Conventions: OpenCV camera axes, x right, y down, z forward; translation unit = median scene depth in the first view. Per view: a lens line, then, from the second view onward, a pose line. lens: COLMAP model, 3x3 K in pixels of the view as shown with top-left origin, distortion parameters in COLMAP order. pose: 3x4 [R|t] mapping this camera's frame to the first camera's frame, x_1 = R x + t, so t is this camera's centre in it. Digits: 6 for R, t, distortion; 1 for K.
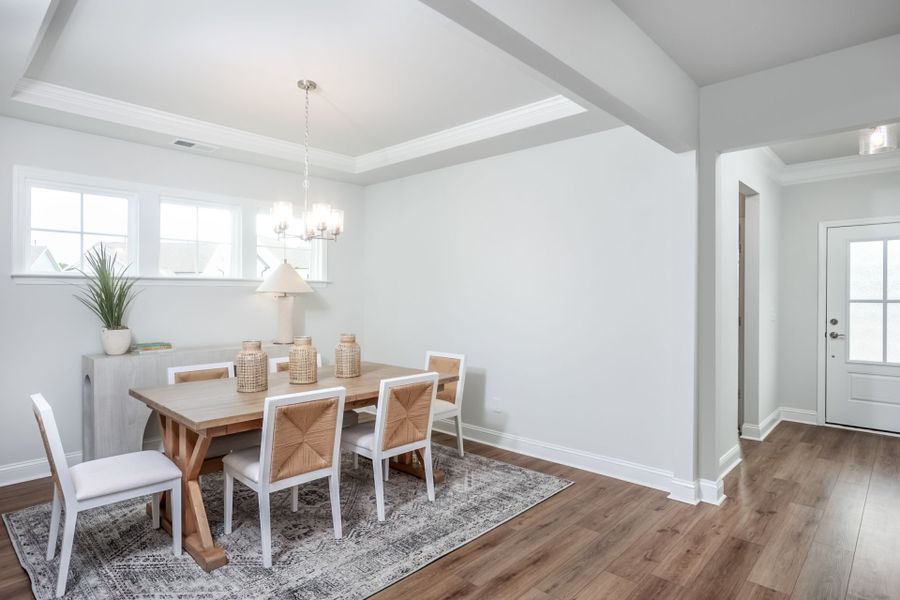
lens RADIAL K [[508.0, 0, 436.7], [0, 508.0, 296.6], [0, 0, 1]] dist [0.001066, 0.000820]
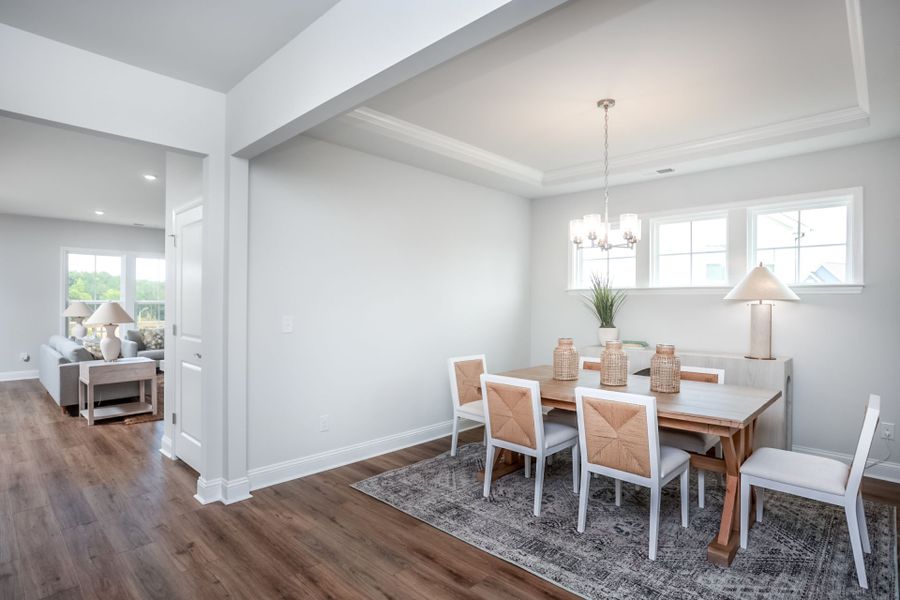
lens RADIAL K [[457.2, 0, 450.0], [0, 457.2, 300.0], [0, 0, 1]] dist [-0.002683, -0.000293]
pose [[0.013220, -0.008478, -0.999877, 0.689768], [-0.010325, 0.999910, -0.008614, 0.006045], [0.999859, 0.010438, 0.013131, 0.659982]]
